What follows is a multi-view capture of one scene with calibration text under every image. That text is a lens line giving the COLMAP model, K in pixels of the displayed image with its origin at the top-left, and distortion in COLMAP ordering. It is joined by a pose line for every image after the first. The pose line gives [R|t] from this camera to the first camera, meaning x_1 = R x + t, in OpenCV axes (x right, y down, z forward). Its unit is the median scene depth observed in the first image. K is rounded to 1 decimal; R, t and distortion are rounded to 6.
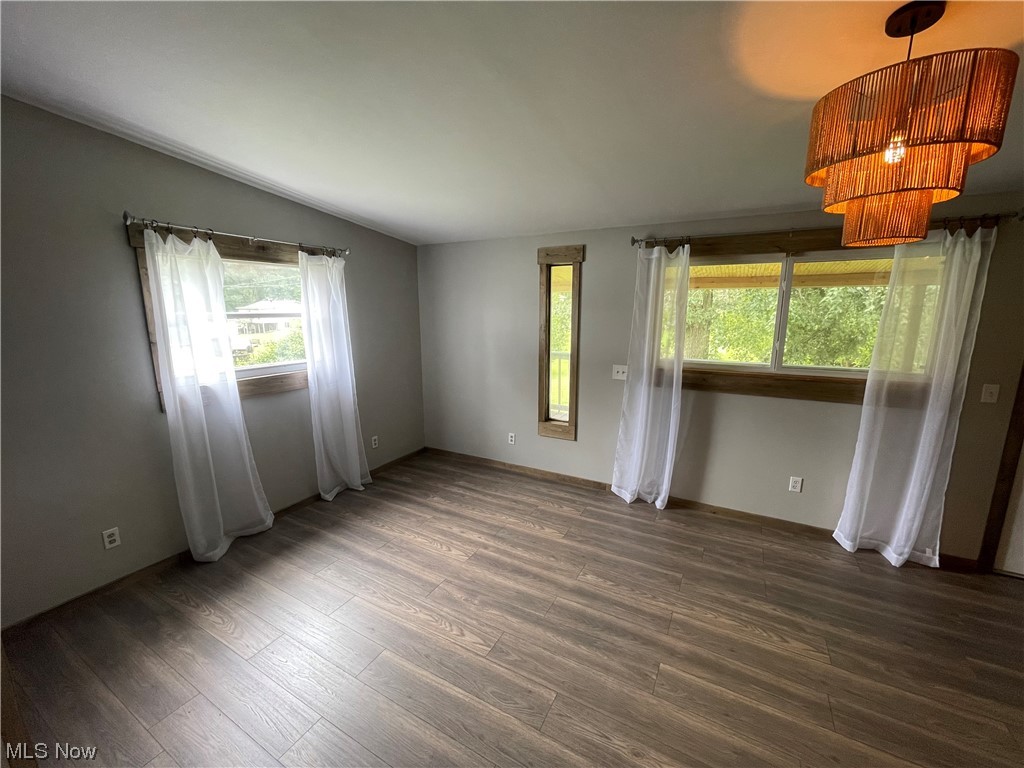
lens RADIAL K [[412.9, 0, 509.8], [0, 412.9, 378.1], [0, 0, 1]] dist [-0.000675, -0.000296]
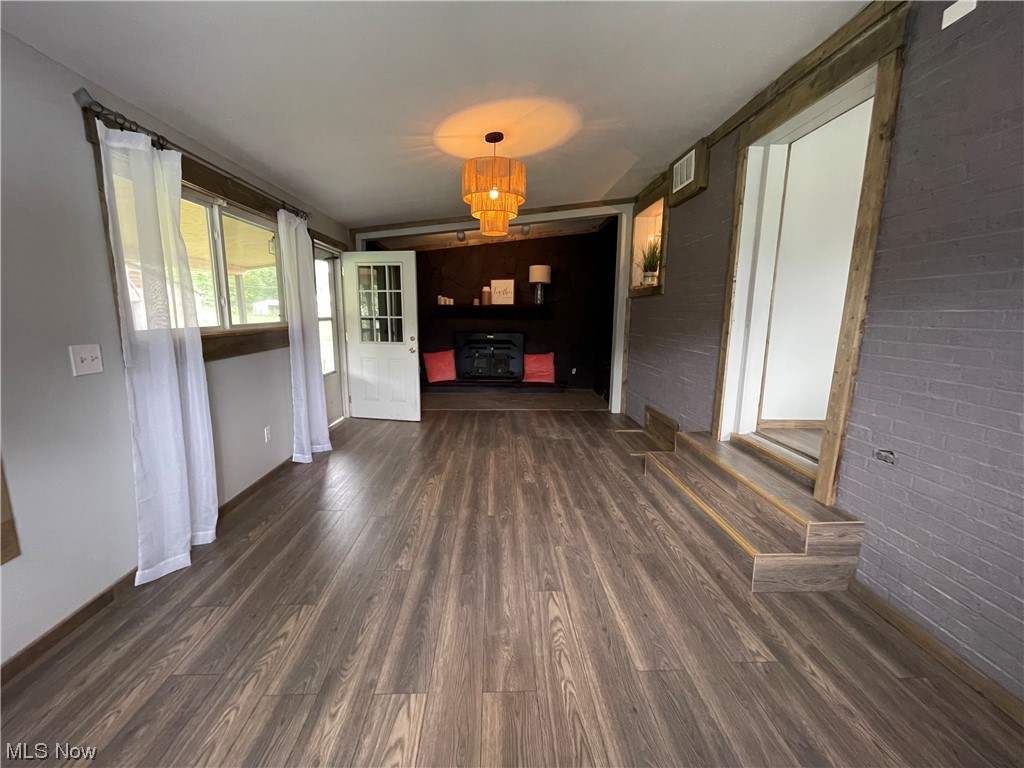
lens RADIAL K [[412.9, 0, 508.1], [0, 412.9, 380.4], [0, 0, 1]] dist [-0.000675, -0.000296]
pose [[-0.512842, -0.149265, 0.845407, -0.593929], [0.140130, 0.957006, 0.253975, -0.065347], [-0.846969, 0.248716, -0.469877, 1.140351]]
